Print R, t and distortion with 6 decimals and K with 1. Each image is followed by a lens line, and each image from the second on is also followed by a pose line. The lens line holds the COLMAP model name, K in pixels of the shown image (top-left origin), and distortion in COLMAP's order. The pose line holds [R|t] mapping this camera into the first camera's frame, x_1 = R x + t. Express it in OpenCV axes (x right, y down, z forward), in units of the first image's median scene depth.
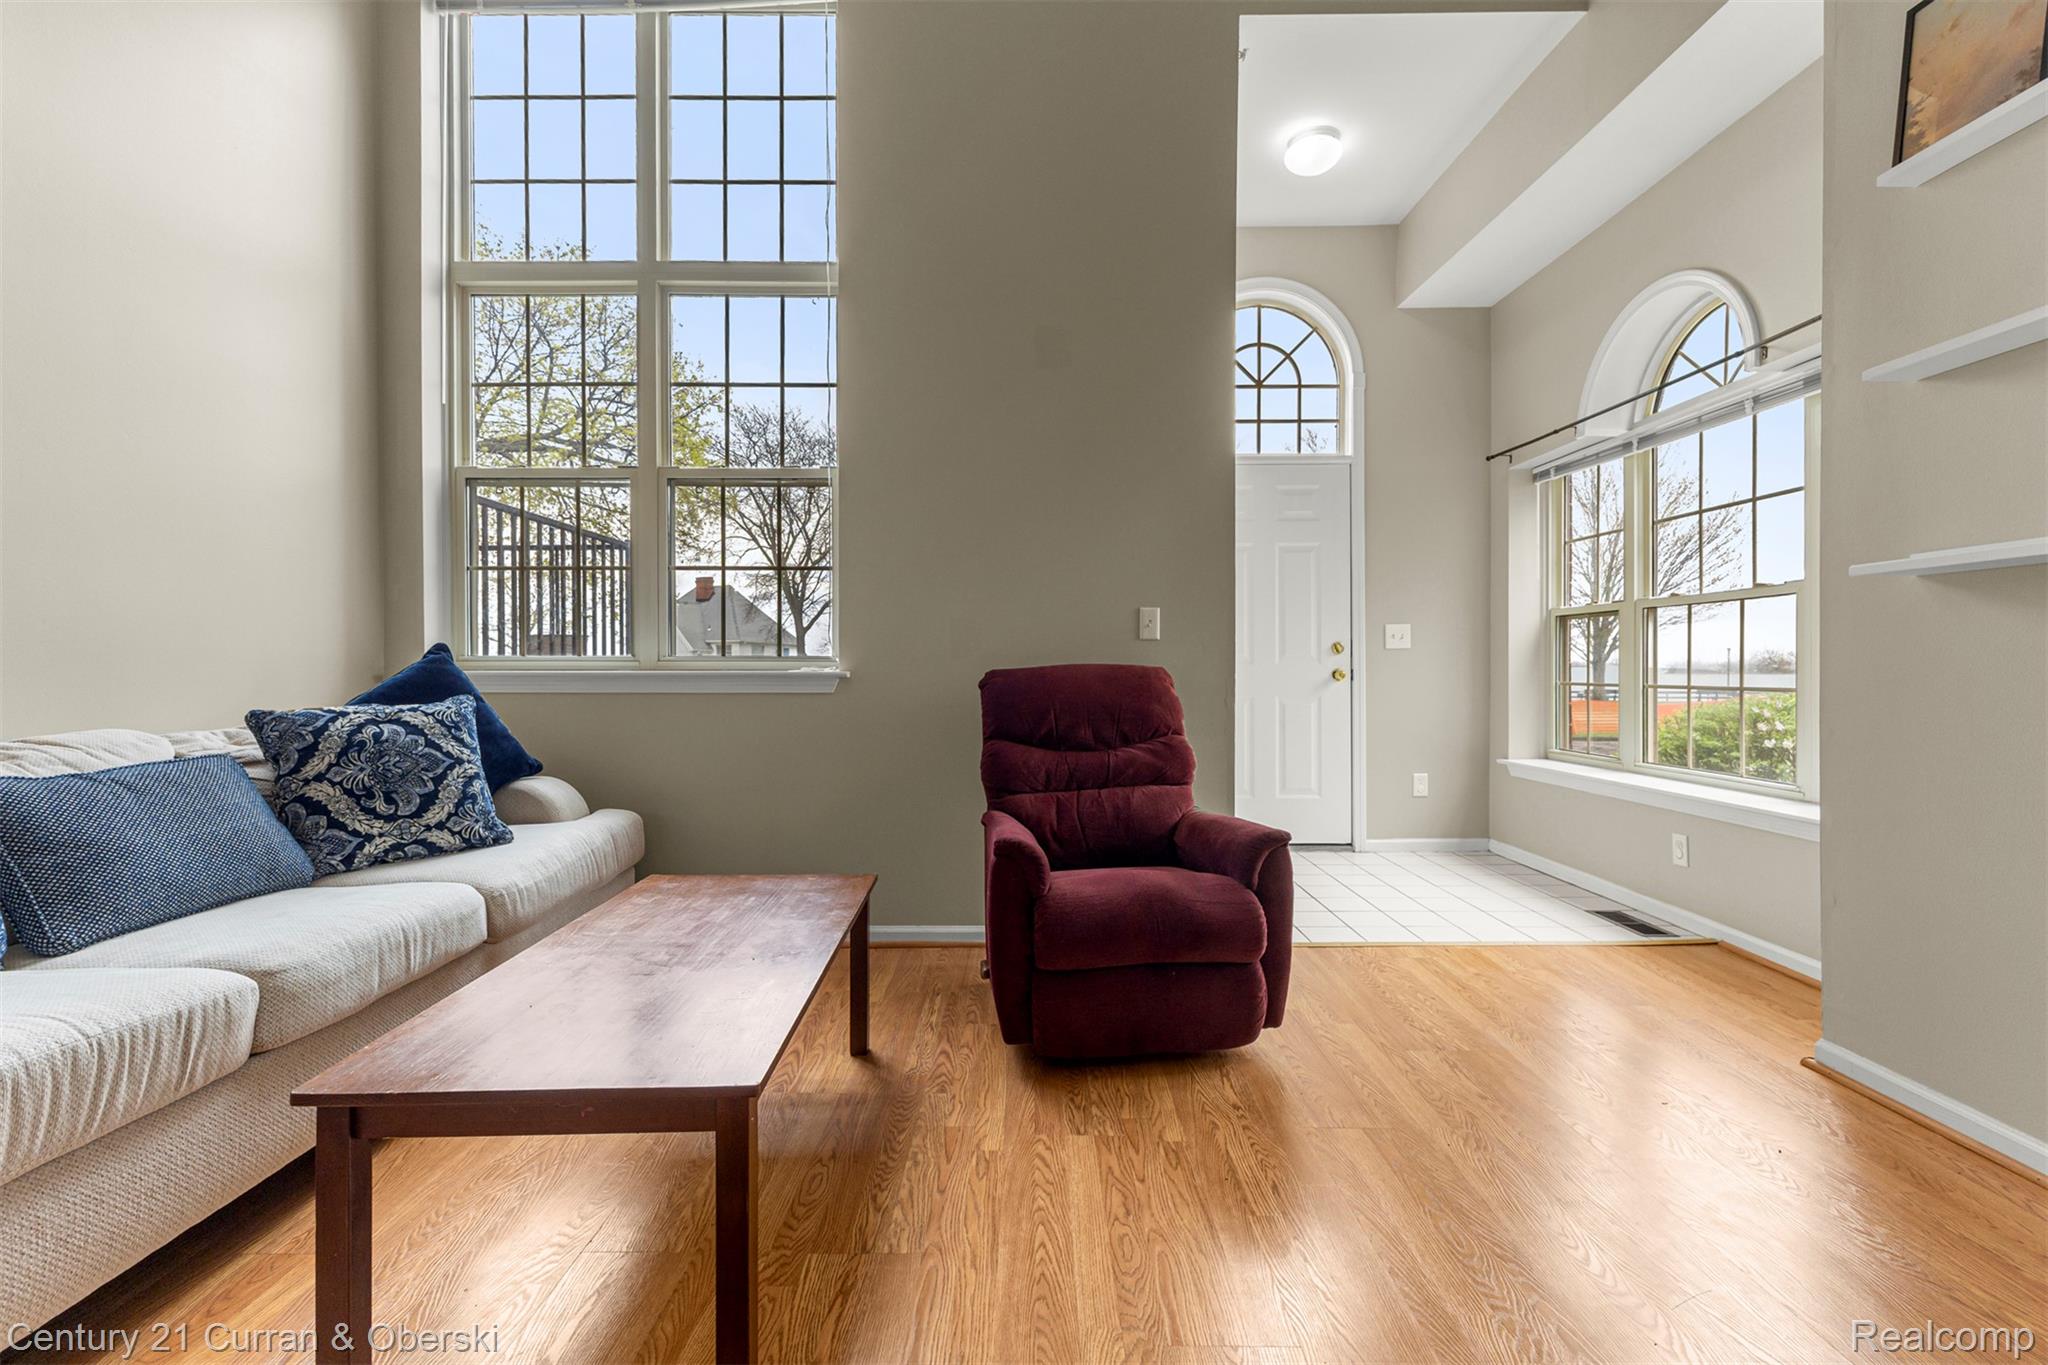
lens RADIAL K [[890.9, 0, 1018.3], [0, 890.9, 673.2], [0, 0, 1]] dist [0.011604, -0.003034]
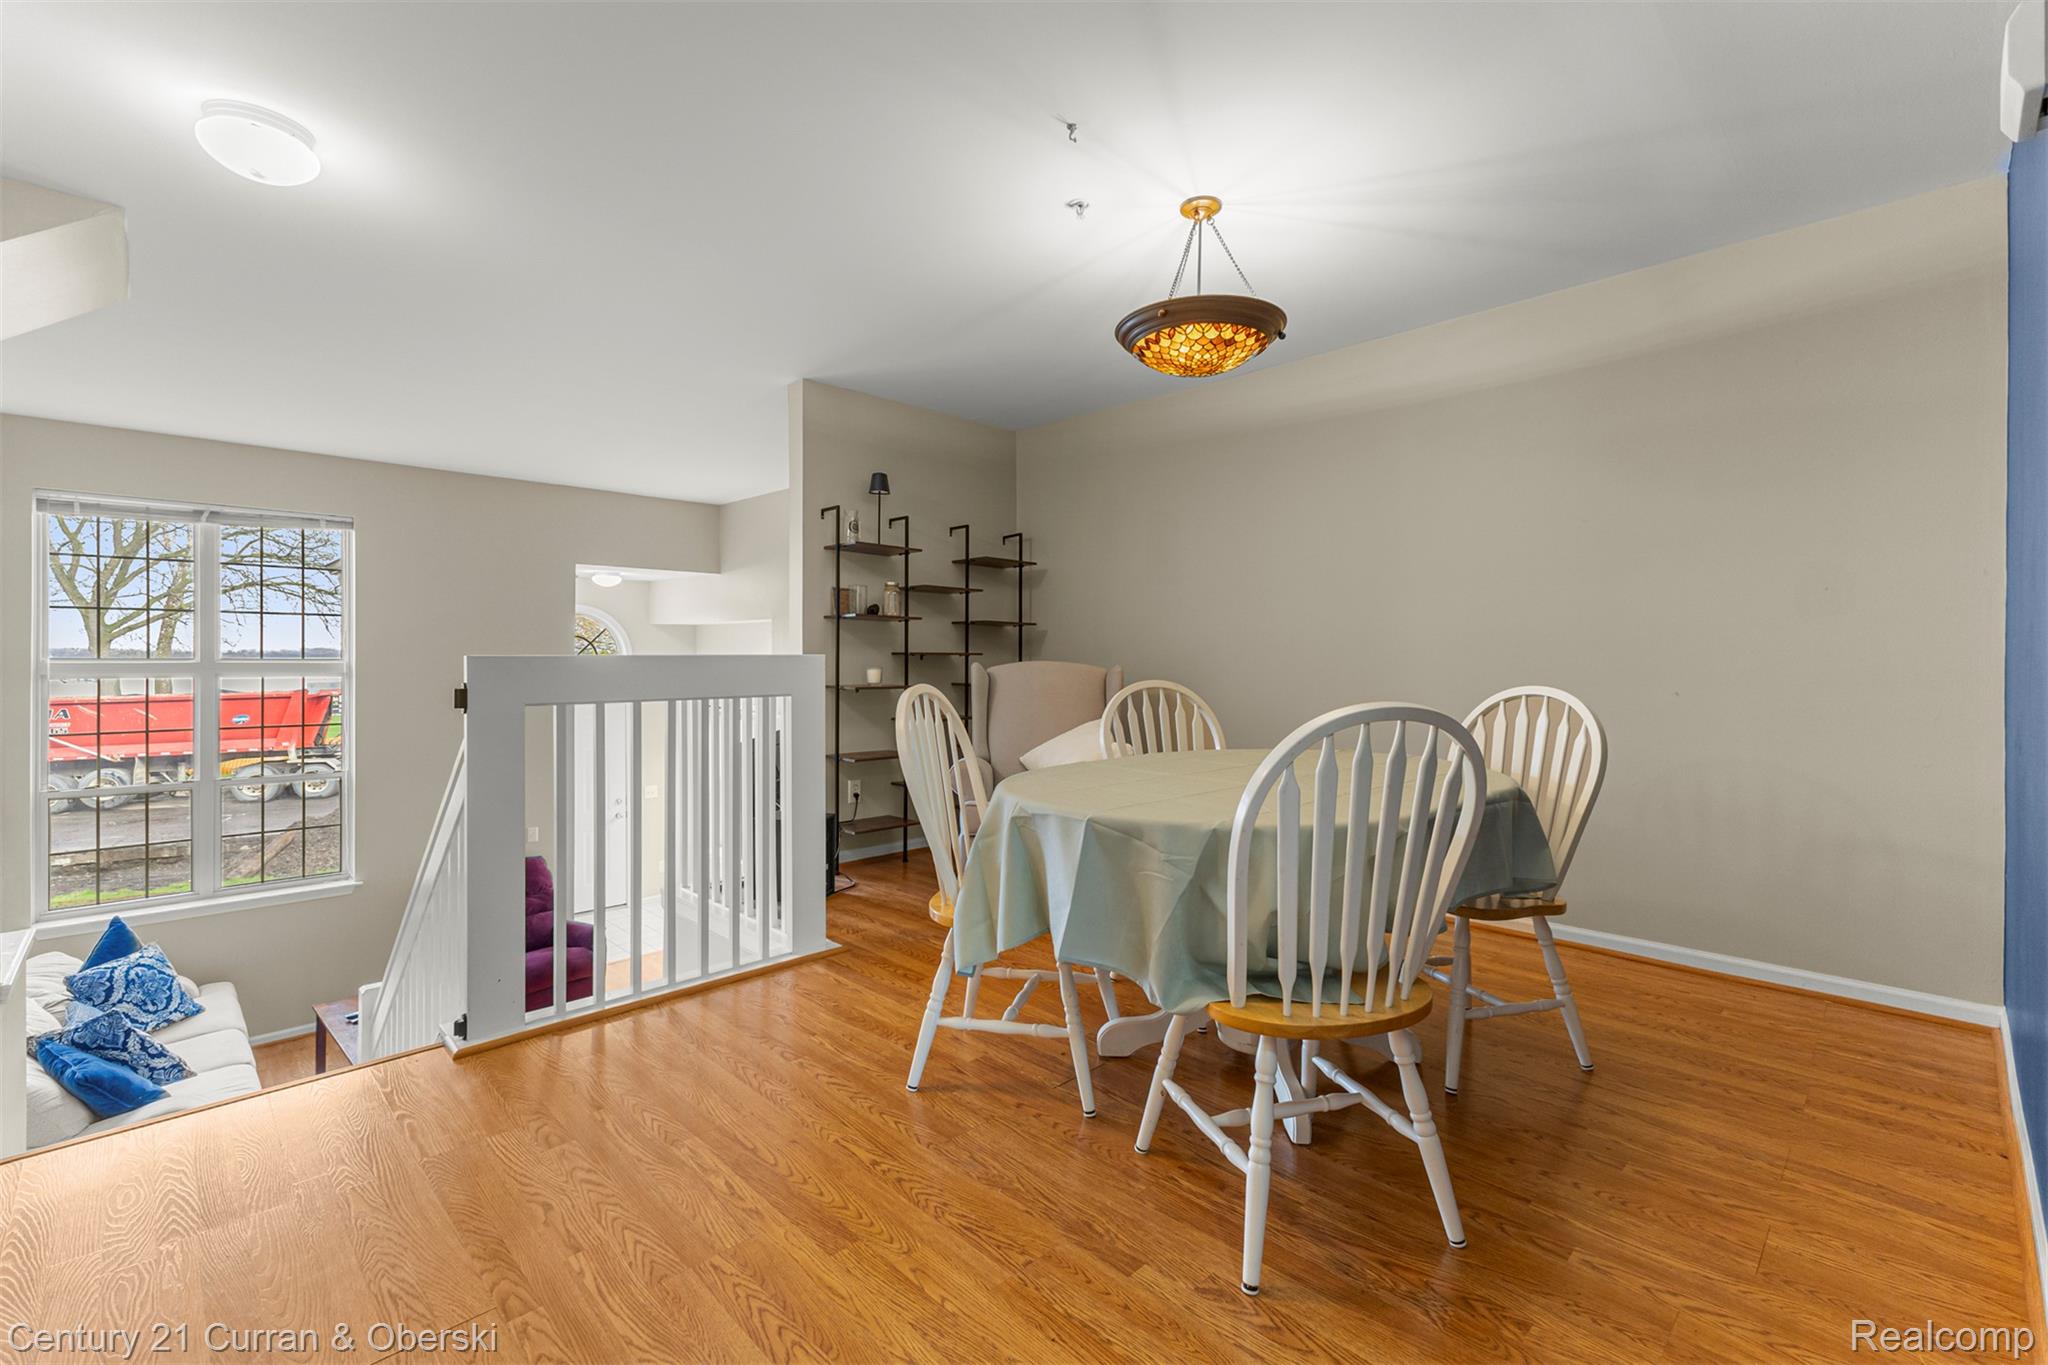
lens RADIAL K [[890.9, 0, 1030.2], [0, 890.9, 665.7], [0, 0, 1]] dist [0.011604, -0.003034]
pose [[0.699634, -0.000330, 0.714501, -0.735383], [-0.002553, 0.999992, 0.002962, -0.628420], [-0.714497, -0.003896, 0.699628, -1.836459]]
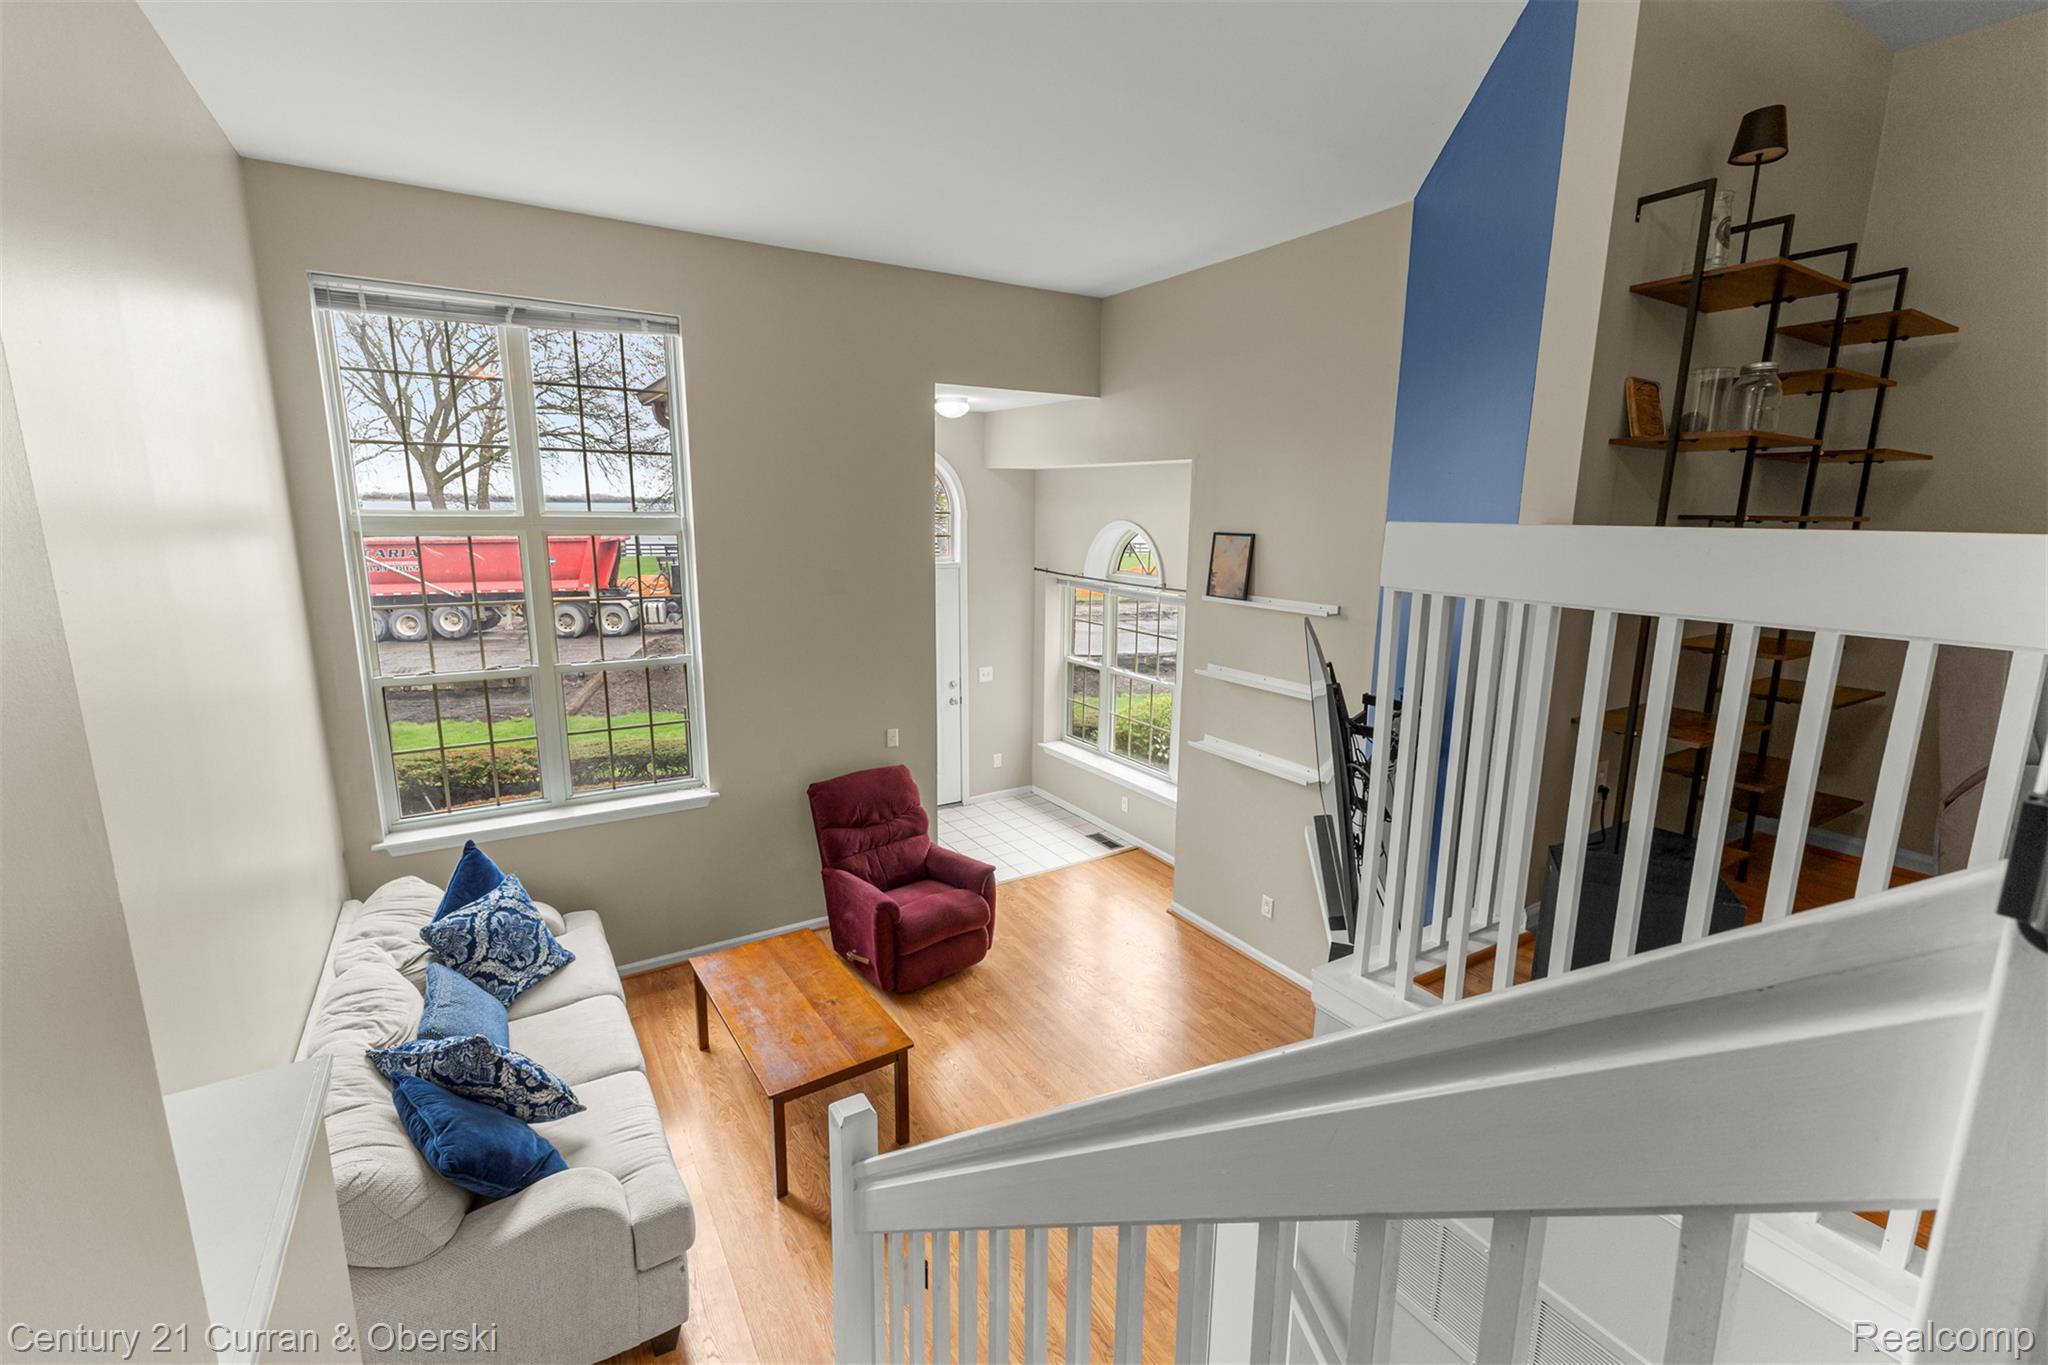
lens RADIAL K [[890.9, 0, 1038.9], [0, 890.9, 686.3], [0, 0, 1]] dist [0.011604, -0.003034]
pose [[0.839330, -0.094920, 0.535271, -0.703184], [-0.011792, 0.981228, 0.192493, -0.647244], [-0.543494, -0.167877, 0.822455, -0.752018]]
